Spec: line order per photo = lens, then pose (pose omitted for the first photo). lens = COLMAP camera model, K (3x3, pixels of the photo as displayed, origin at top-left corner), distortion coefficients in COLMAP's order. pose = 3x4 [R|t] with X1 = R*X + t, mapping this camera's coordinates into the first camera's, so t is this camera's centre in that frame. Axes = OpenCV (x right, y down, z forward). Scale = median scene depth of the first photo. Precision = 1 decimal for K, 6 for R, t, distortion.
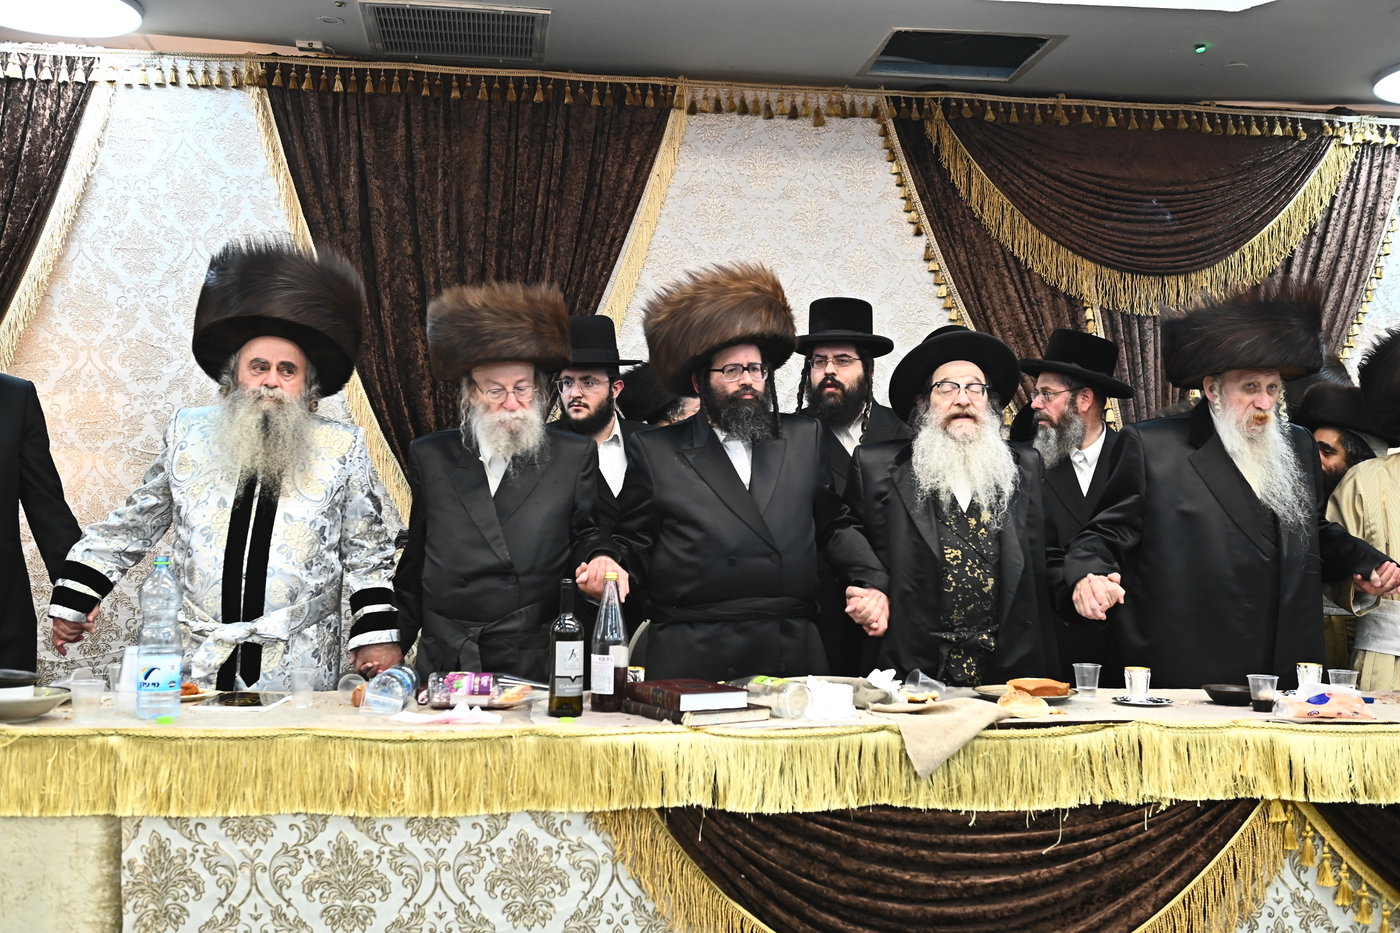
lens RADIAL K [[1566.5, 0, 705.7], [0, 1566.5, 464.6], [0, 0, 1]] dist [0.072462, 0.040022]
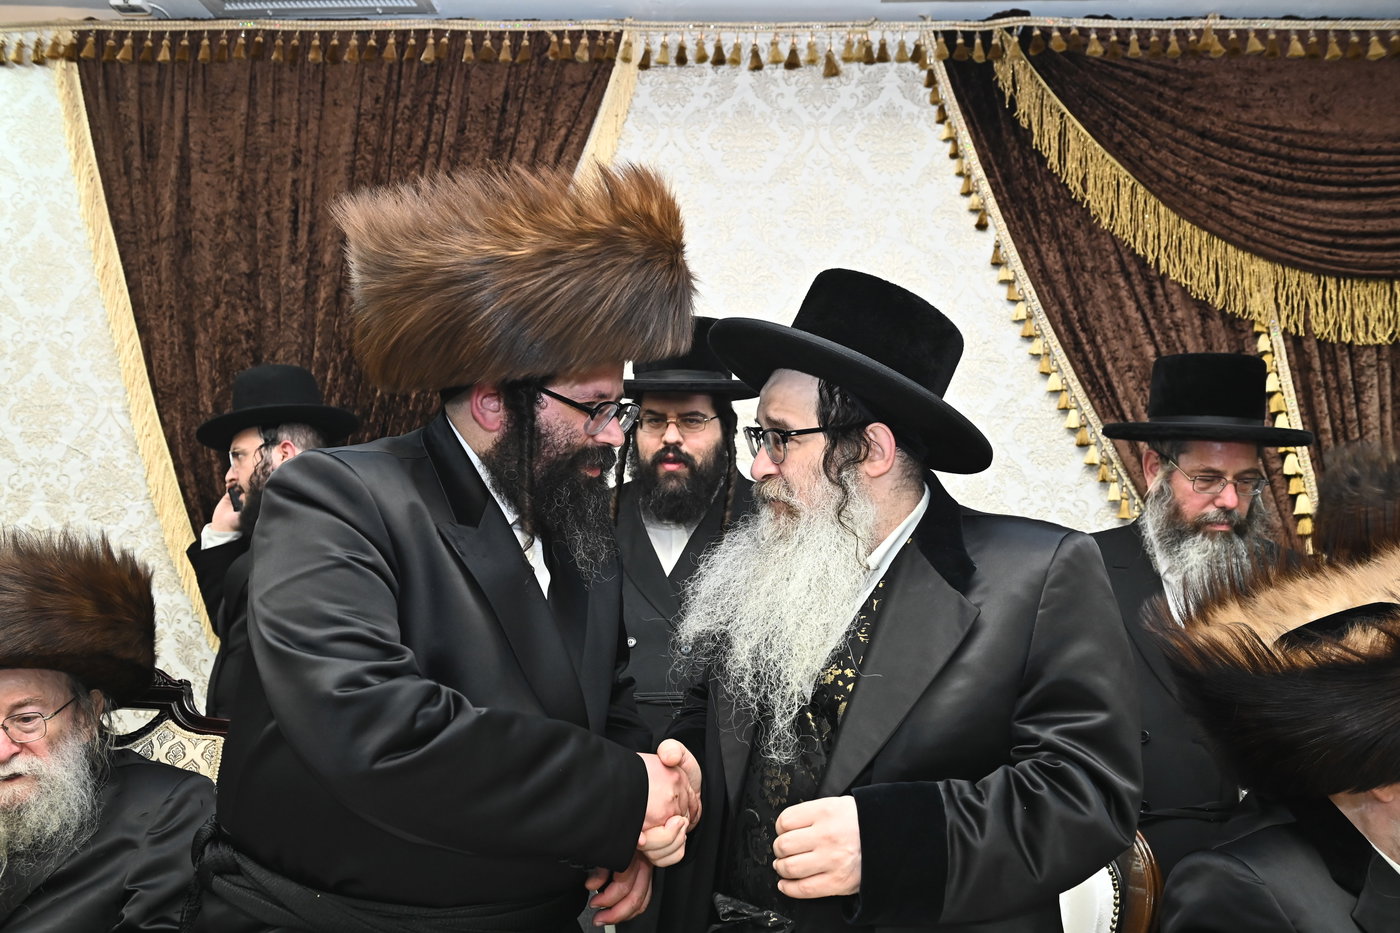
lens RADIAL K [[1289.1, 0, 701.0], [0, 1289.1, 468.1], [0, 0, 1]] dist [0.009751, 0.005072]
pose [[0.971186, -0.001550, -0.238318, 0.149243], [-0.019775, 0.996007, -0.087061, 0.003491], [0.237501, 0.089265, 0.967277, 0.456658]]
